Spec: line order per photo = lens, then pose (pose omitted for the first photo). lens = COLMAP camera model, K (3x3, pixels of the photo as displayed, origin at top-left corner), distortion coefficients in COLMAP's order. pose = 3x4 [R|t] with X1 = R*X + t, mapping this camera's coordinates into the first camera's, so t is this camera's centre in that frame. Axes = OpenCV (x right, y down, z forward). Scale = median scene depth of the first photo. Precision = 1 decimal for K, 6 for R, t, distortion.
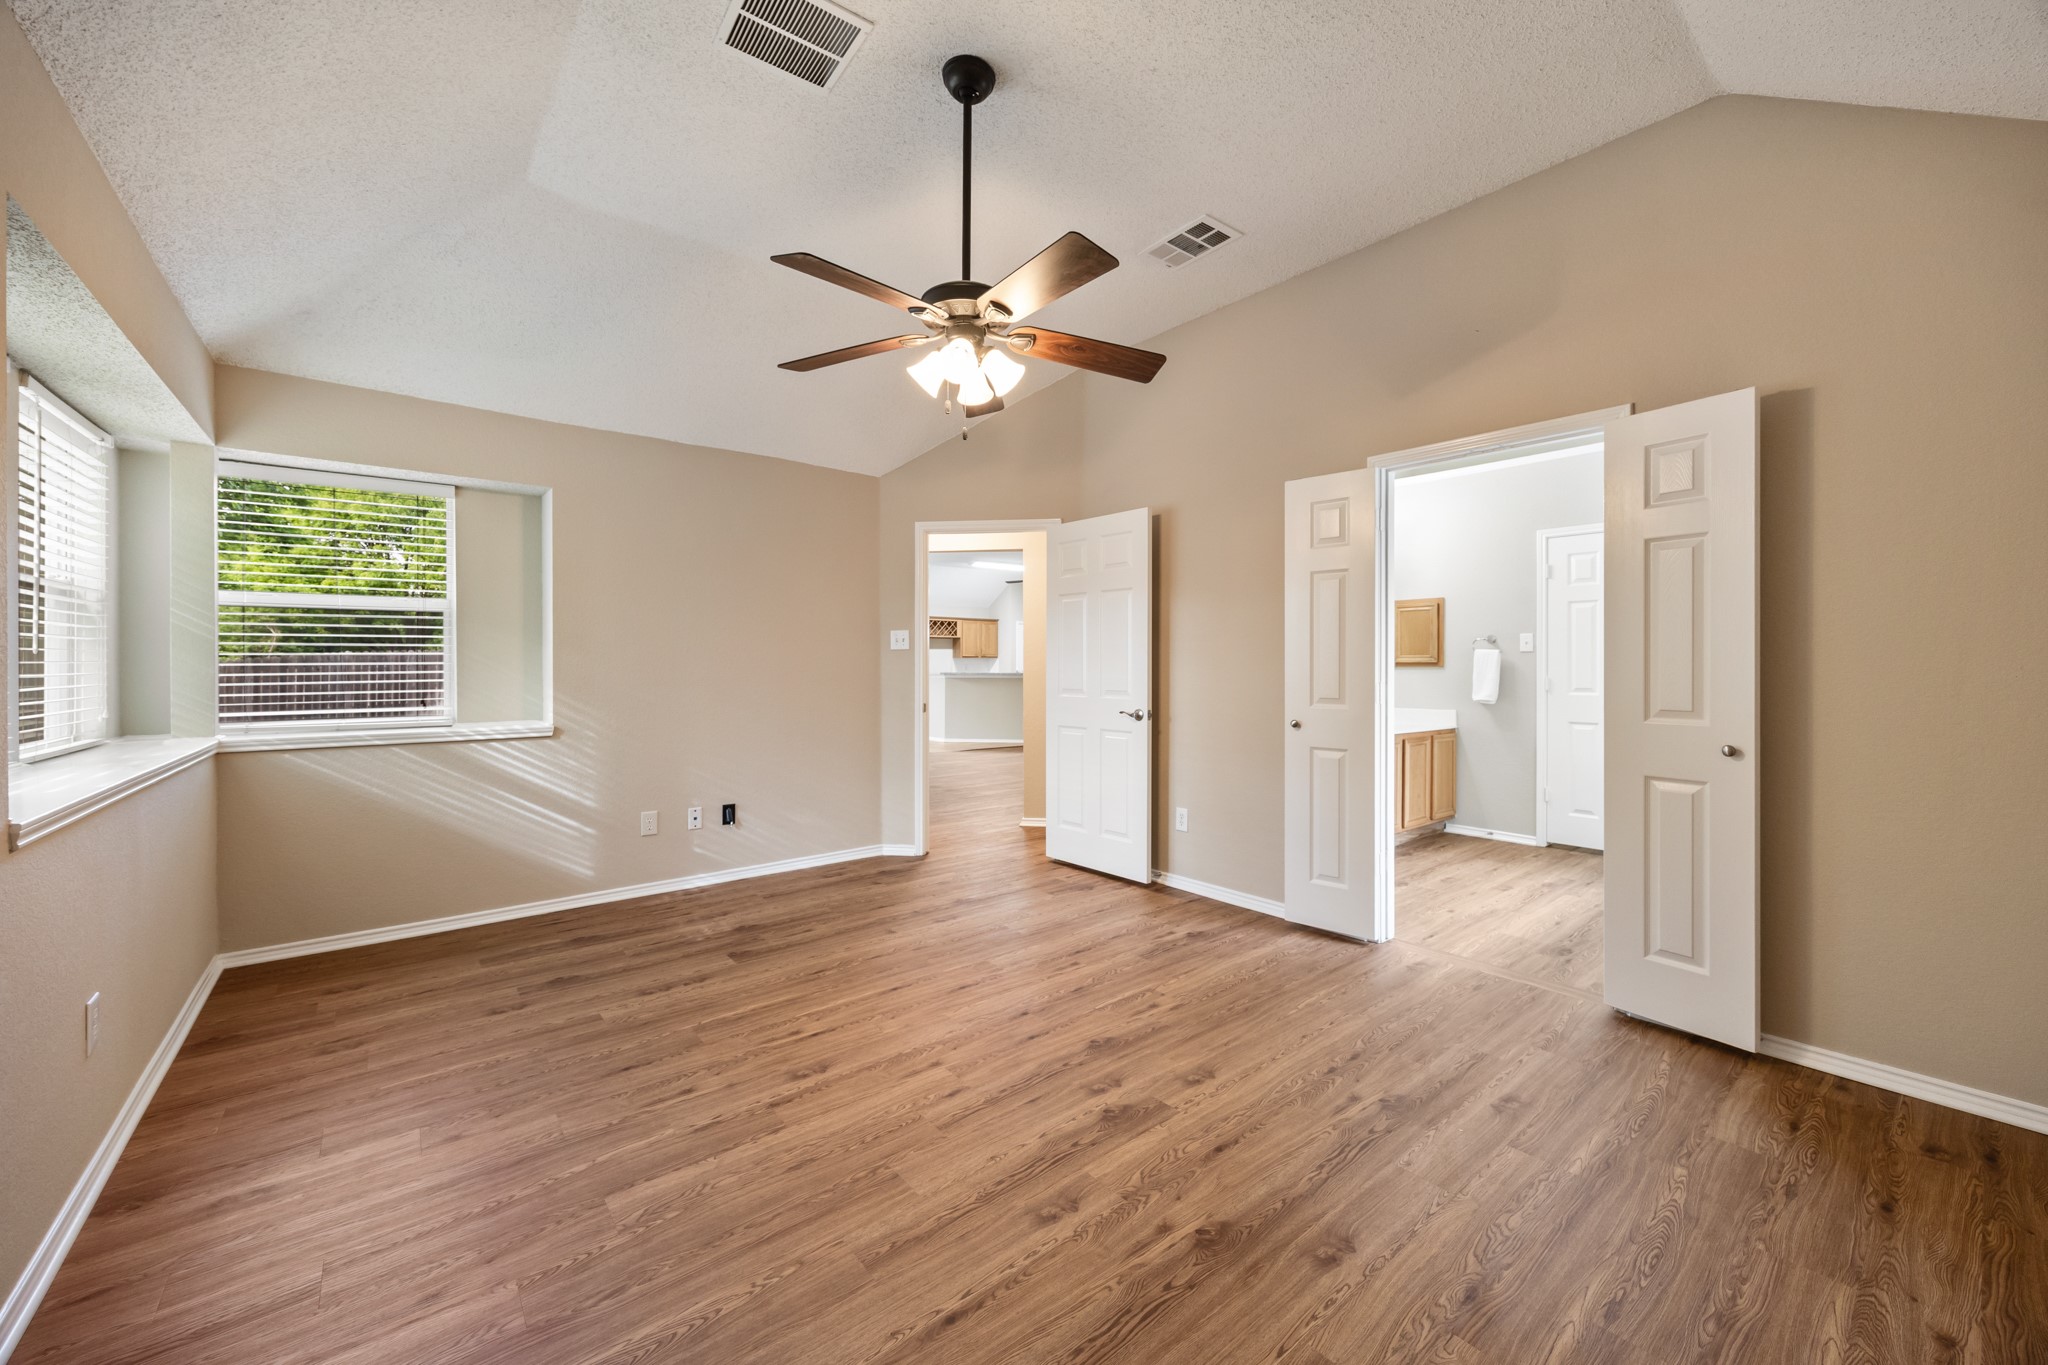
lens RADIAL K [[788.4, 0, 1027.4], [0, 788.4, 676.8], [0, 0, 1]] dist [-0.001664, -0.000696]
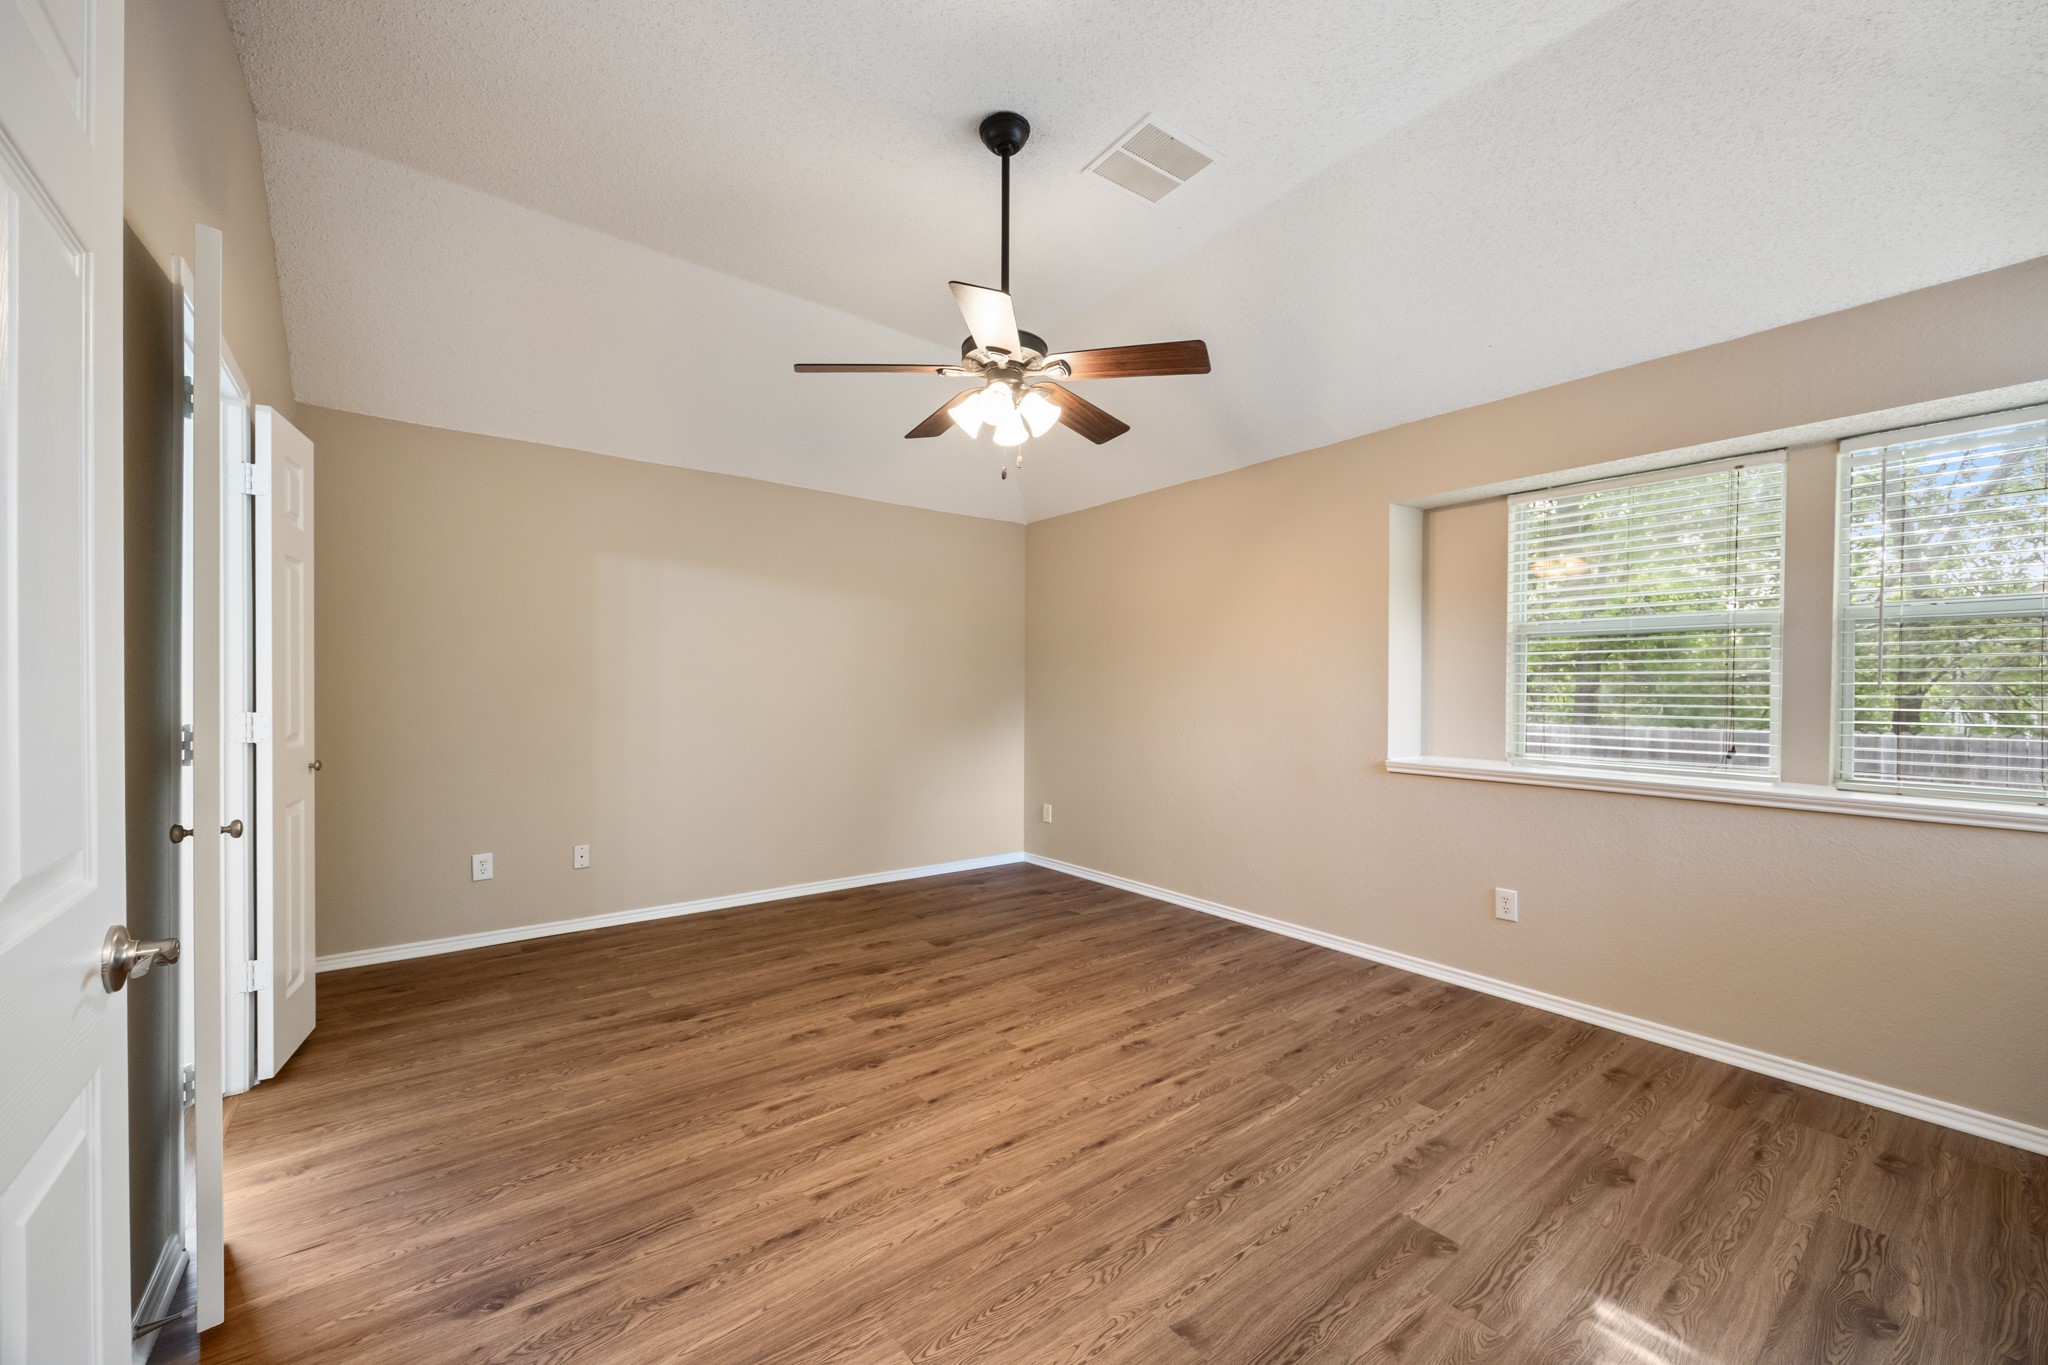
lens RADIAL K [[788.4, 0, 1025.3], [0, 788.4, 683.3], [0, 0, 1]] dist [-0.001664, -0.000696]
pose [[-0.999459, -0.005134, 0.032497, -0.144952], [-0.004897, 0.999961, 0.007365, -0.037111], [-0.032534, 0.007202, -0.999445, 2.079232]]
